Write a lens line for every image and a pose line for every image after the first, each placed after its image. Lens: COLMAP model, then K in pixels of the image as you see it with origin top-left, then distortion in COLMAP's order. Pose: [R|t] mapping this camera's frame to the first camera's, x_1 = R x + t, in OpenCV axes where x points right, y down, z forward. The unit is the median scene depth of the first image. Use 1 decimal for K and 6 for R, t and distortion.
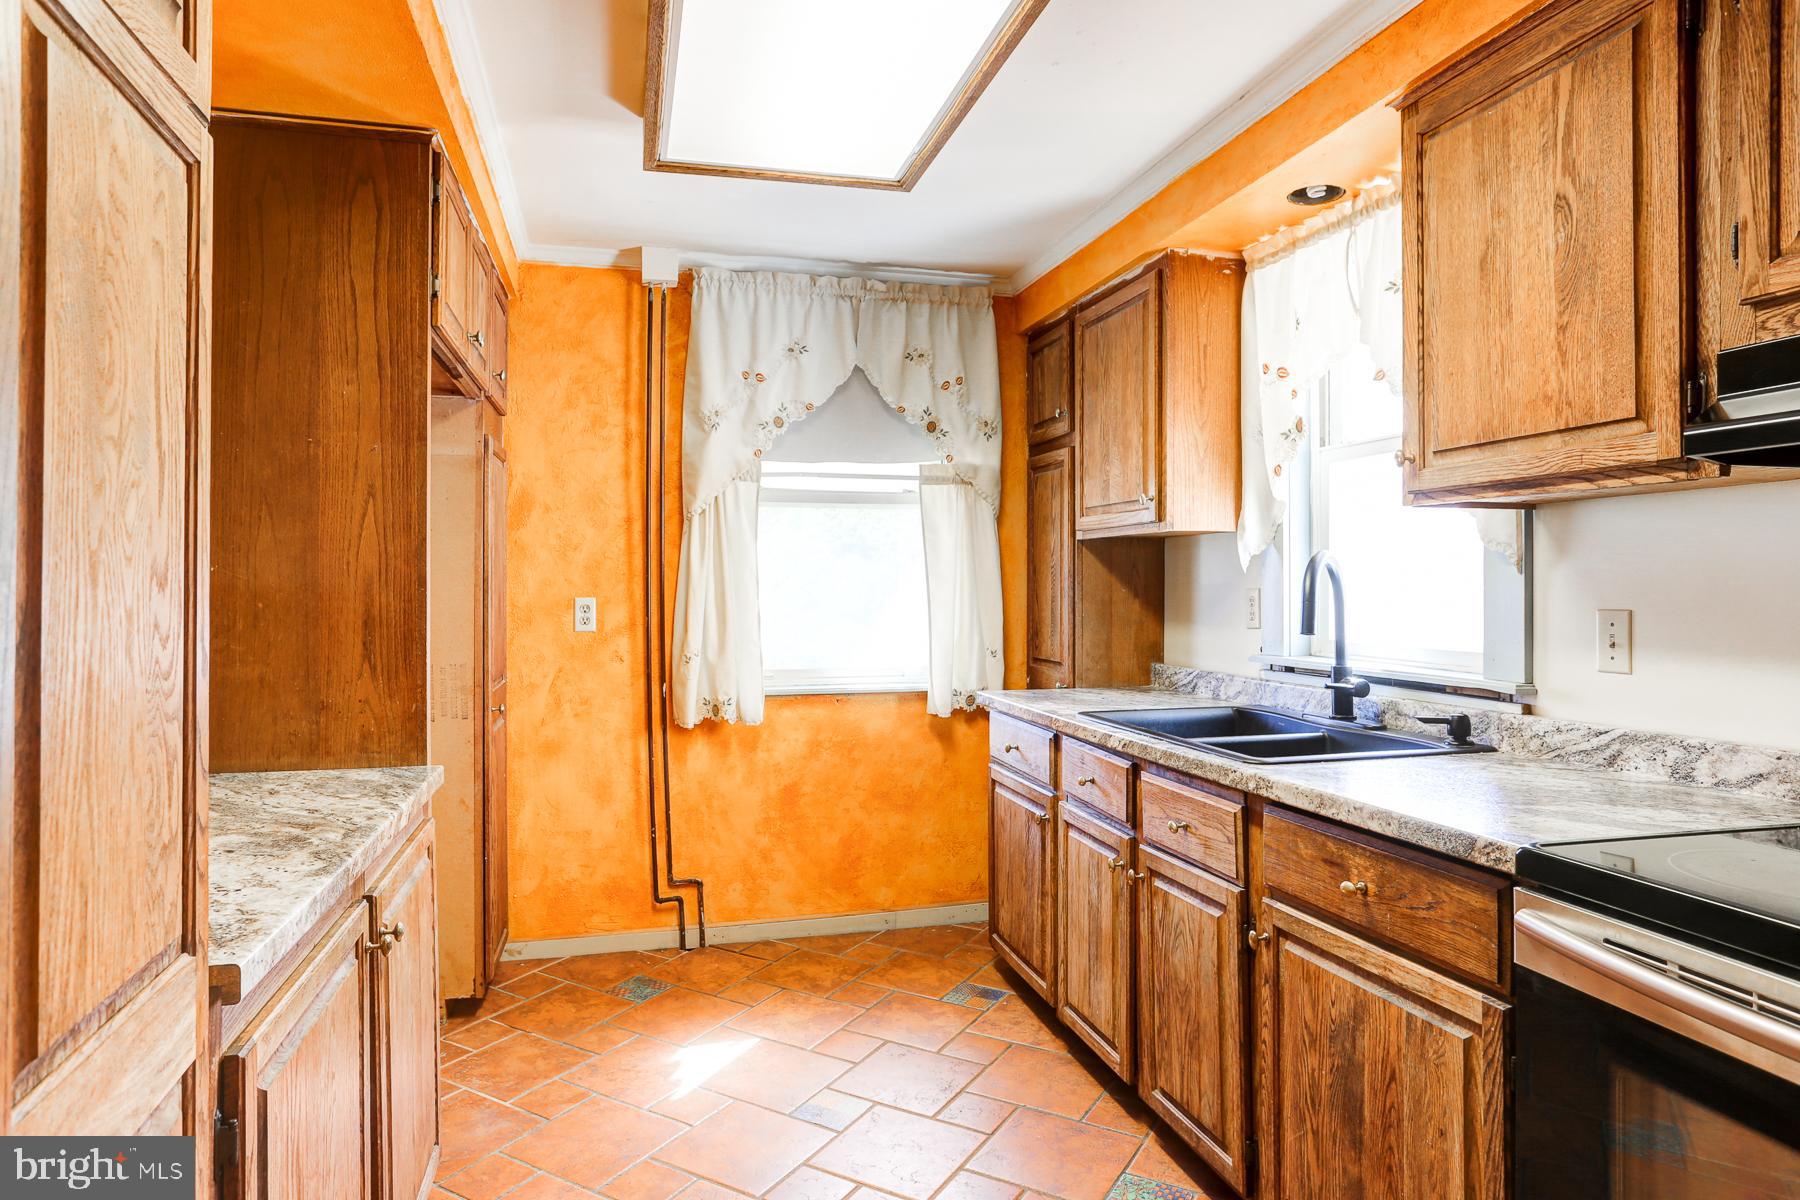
lens RADIAL K [[904.3, 0, 809.1], [0, 904.3, 581.7], [0, 0, 1]] dist [-0.017968, 0.005924]
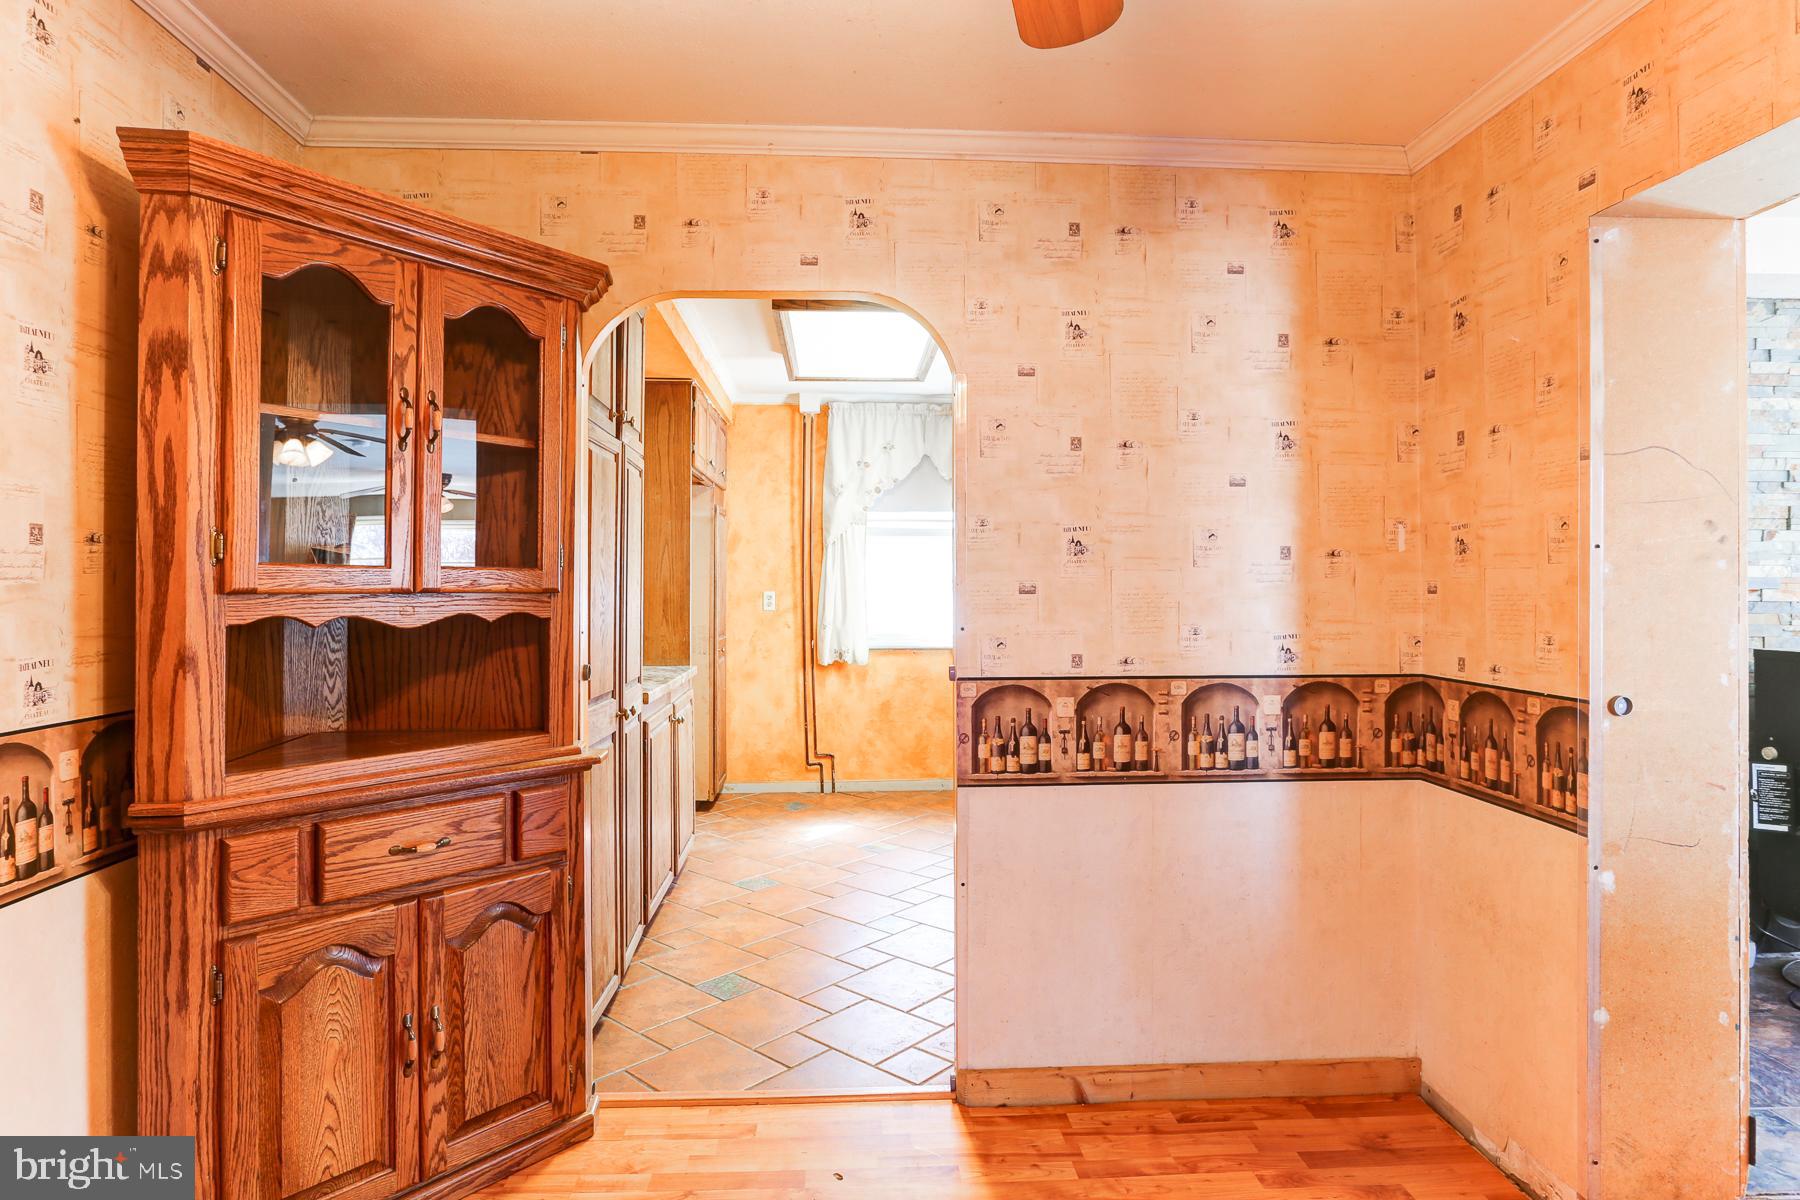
lens RADIAL K [[988.6, 0, 865.2], [0, 988.6, 574.4], [0, 0, 1]] dist [-0.040103, 0.030070]
pose [[0.981461, 0.000677, -0.191663, 0.307270], [-0.001579, 0.999988, -0.004555, -0.006979], [0.191658, 0.004774, 0.981450, -0.861333]]
